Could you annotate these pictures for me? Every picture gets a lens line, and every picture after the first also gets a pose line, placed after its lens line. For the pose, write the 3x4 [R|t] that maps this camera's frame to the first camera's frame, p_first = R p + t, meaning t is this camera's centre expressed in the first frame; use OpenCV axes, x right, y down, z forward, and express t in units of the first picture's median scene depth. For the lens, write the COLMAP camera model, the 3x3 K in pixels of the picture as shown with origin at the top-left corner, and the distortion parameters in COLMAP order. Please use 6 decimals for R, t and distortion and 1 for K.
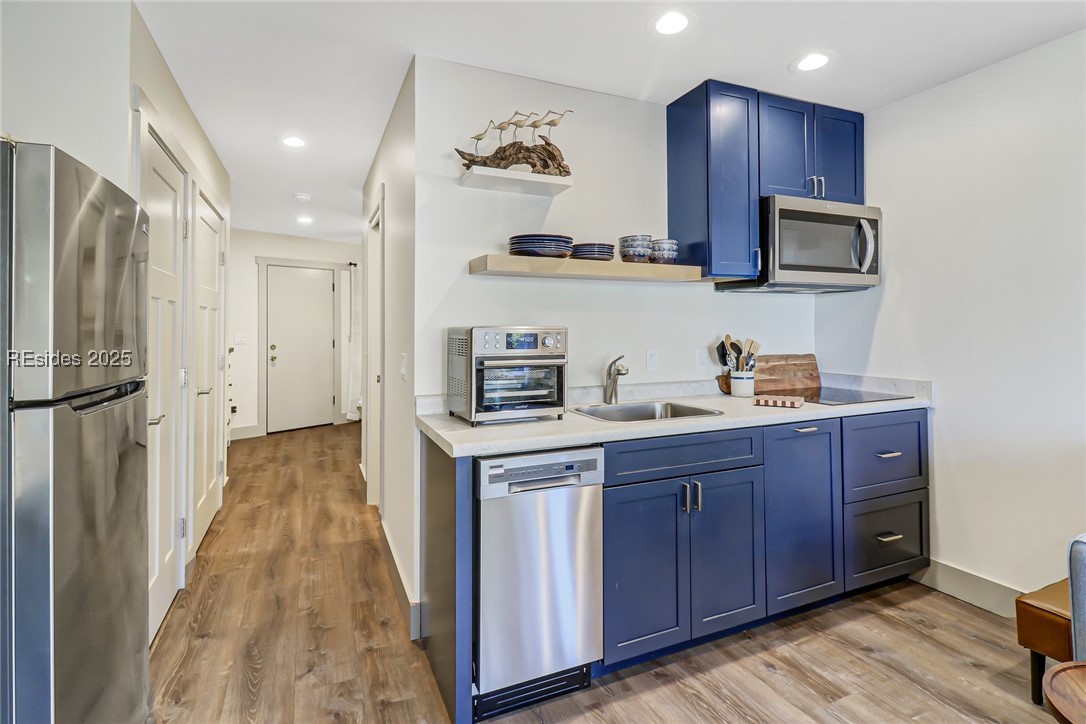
lens RADIAL K [[515.0, 0, 538.2], [0, 515.0, 321.7], [0, 0, 1]] dist [0.013893, -0.010160]
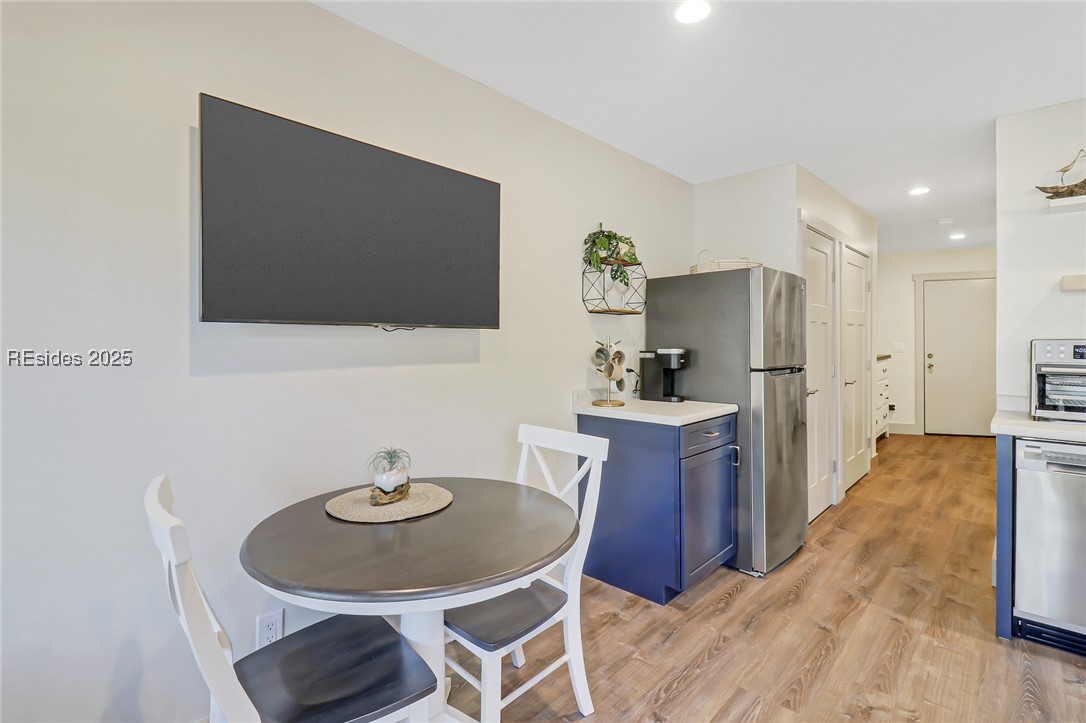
lens RADIAL K [[515.0, 0, 546.9], [0, 515.0, 341.1], [0, 0, 1]] dist [0.013893, -0.010160]
pose [[0.396665, 0.004510, -0.917953, 0.428722], [0.014868, 0.999825, 0.011337, -0.013896], [0.917843, -0.018145, 0.396528, -0.440629]]
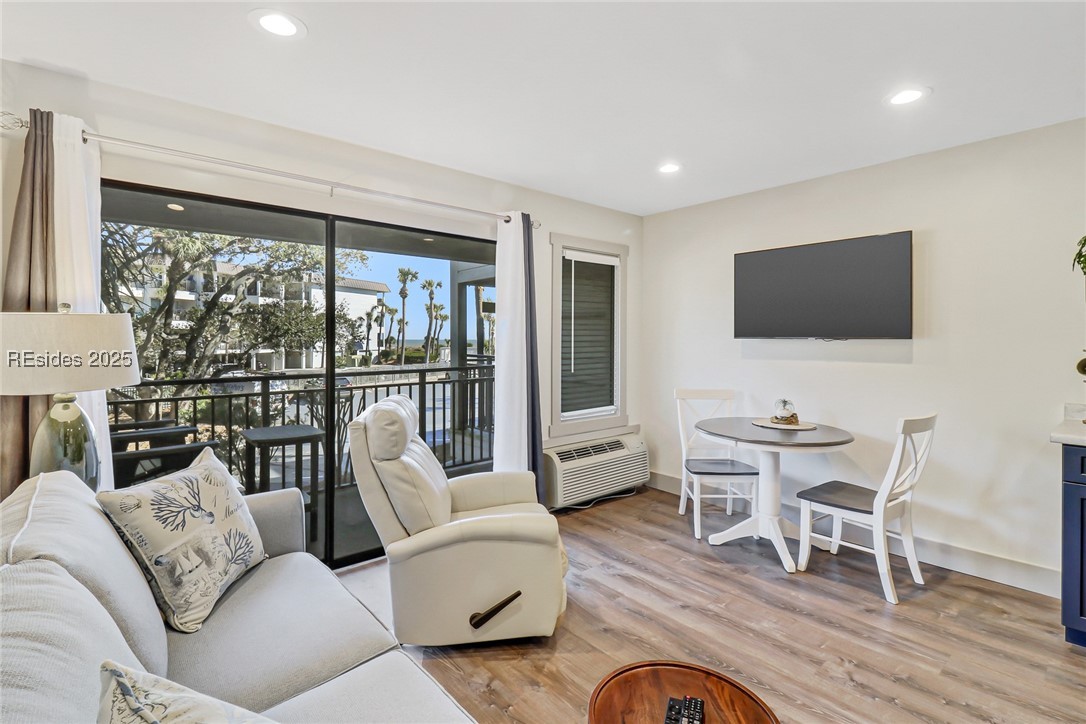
lens RADIAL K [[515.0, 0, 540.4], [0, 515.0, 336.3], [0, 0, 1]] dist [0.013893, -0.010160]
pose [[-0.957674, 0.002024, -0.287849, 0.770679], [0.007377, 0.999819, -0.017514, -0.017923], [0.287762, -0.018896, -0.957515, 0.815541]]
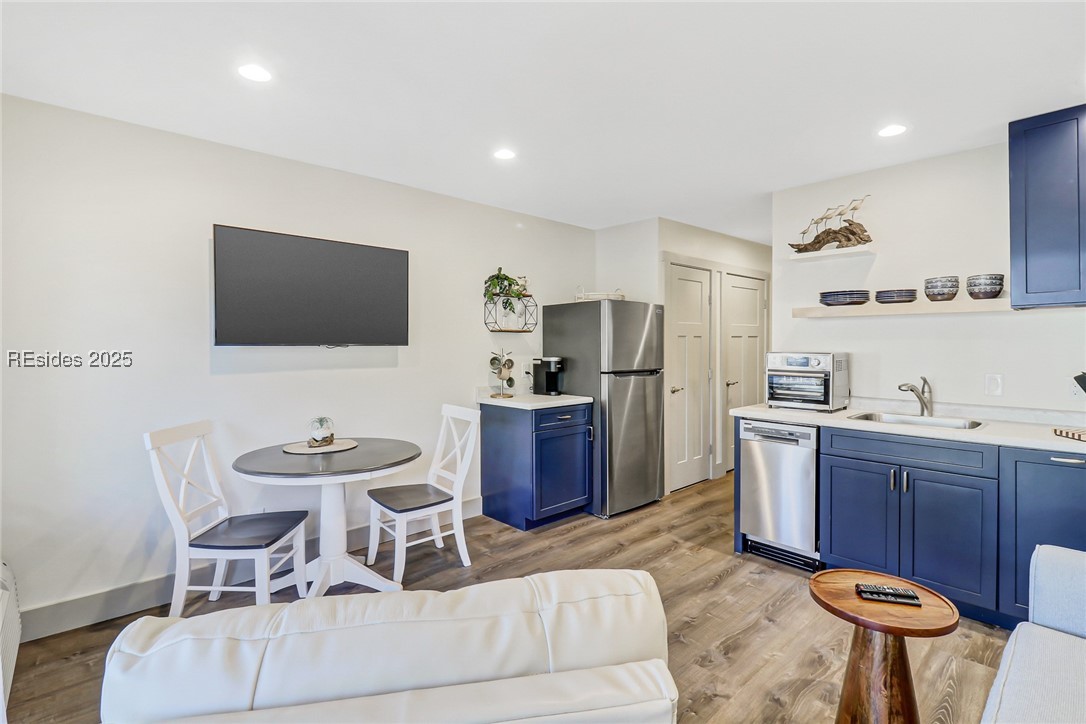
lens RADIAL K [[515.0, 0, 546.9], [0, 515.0, 351.3], [0, 0, 1]] dist [0.013893, -0.010160]
pose [[0.332371, 0.018166, -0.942974, 1.032896], [0.016306, 0.999554, 0.025003, -0.040874], [0.943008, -0.023686, 0.331927, -0.259152]]
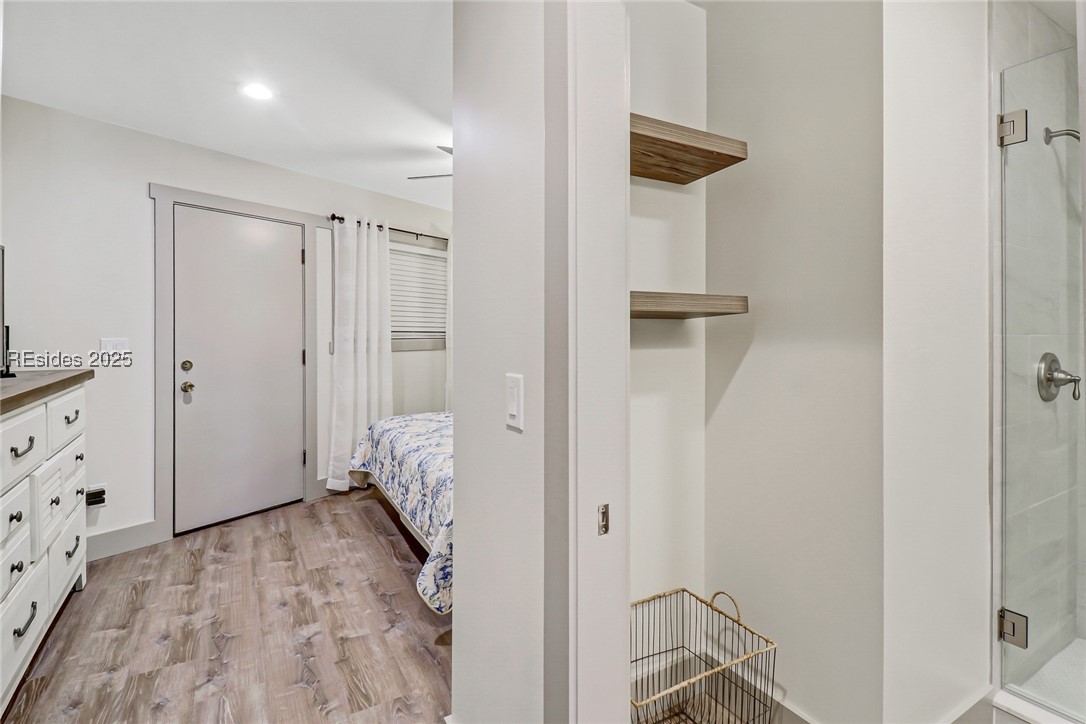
lens RADIAL K [[515.0, 0, 539.1], [0, 515.0, 334.7], [0, 0, 1]] dist [0.013893, -0.010160]
pose [[0.993706, 0.003834, 0.111952, -0.582465], [-0.005345, 0.999899, 0.013196, 0.025906], [-0.111890, -0.013711, 0.993626, 1.177318]]
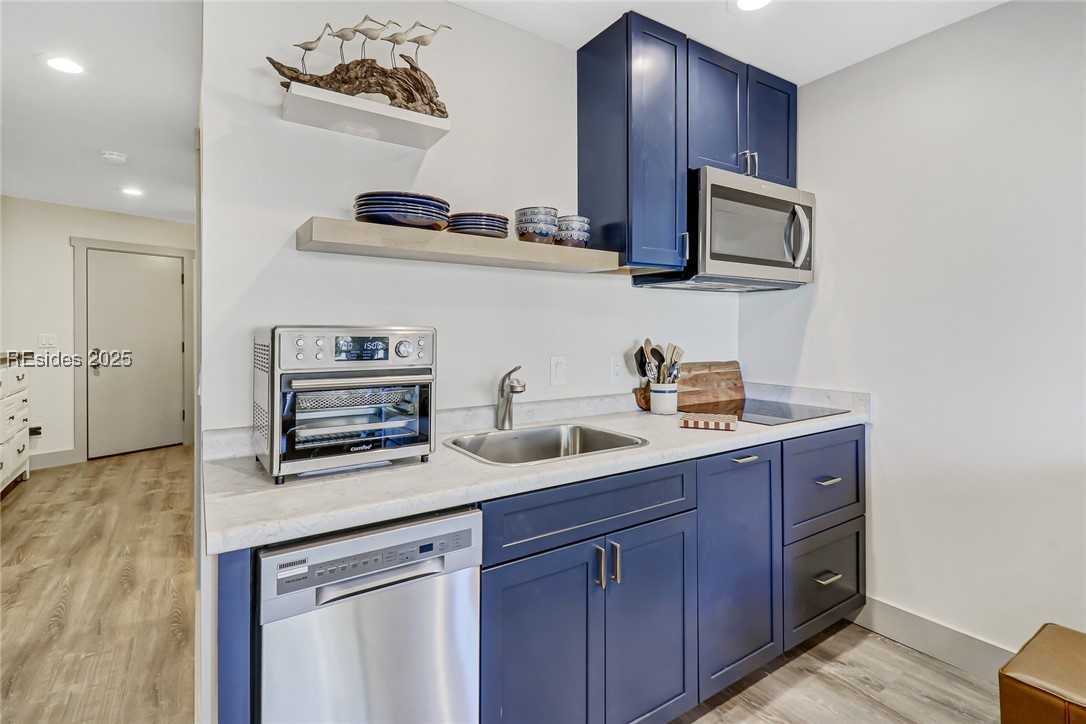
lens RADIAL K [[515.0, 0, 534.2], [0, 515.0, 332.1], [0, 0, 1]] dist [0.013893, -0.010160]
pose [[0.986191, 0.004701, 0.165546, 0.061756], [-0.007364, 0.999853, 0.015474, 0.003801], [-0.165449, -0.016479, 0.986081, 0.253586]]
